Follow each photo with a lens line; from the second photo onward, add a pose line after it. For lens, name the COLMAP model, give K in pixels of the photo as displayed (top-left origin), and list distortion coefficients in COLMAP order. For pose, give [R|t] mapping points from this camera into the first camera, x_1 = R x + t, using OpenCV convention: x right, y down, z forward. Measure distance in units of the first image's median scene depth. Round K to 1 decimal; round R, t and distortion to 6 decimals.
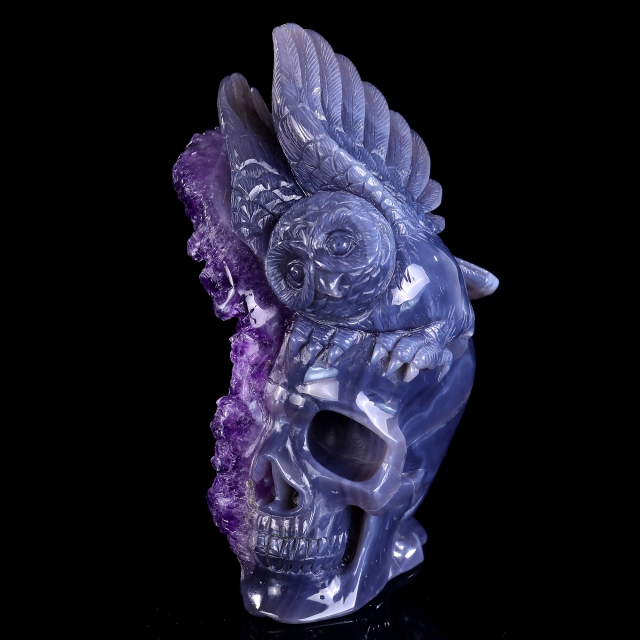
lens RADIAL K [[1643.3, 0, 321.2], [0, 1643.3, 319.7], [0, 0, 1]] dist [0.022935, 0.000000]
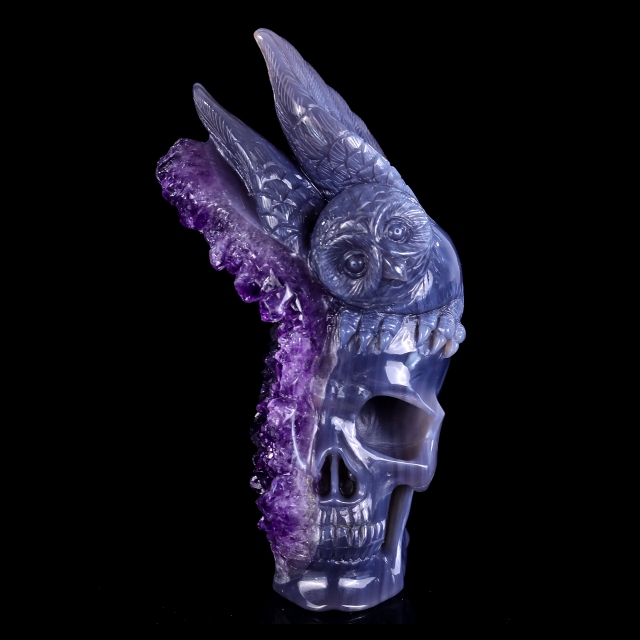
lens RADIAL K [[1643.3, 0, 324.1], [0, 1643.3, 325.3], [0, 0, 1]] dist [0.022935, 0.000000]
pose [[0.892668, -0.122423, 0.433770, -0.466627], [0.137260, 0.990531, -0.002913, 0.009432], [-0.429306, 0.062139, 0.901019, 0.082176]]
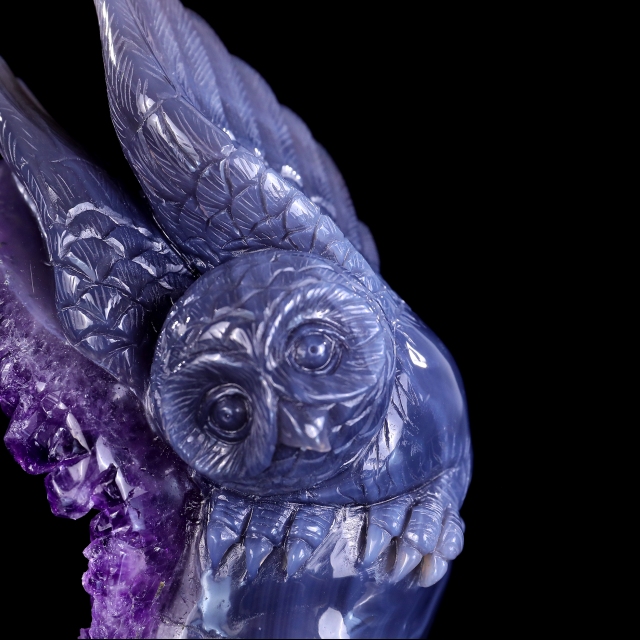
lens RADIAL K [[1791.1, 0, 316.6], [0, 1791.1, 318.1], [0, 0, 1]] dist [-0.031461, 0.000000]
pose [[0.934694, -0.098293, 0.341593, -0.172338], [0.109754, 0.993855, -0.014336, -0.045388], [-0.338085, 0.050891, 0.939739, 0.446045]]
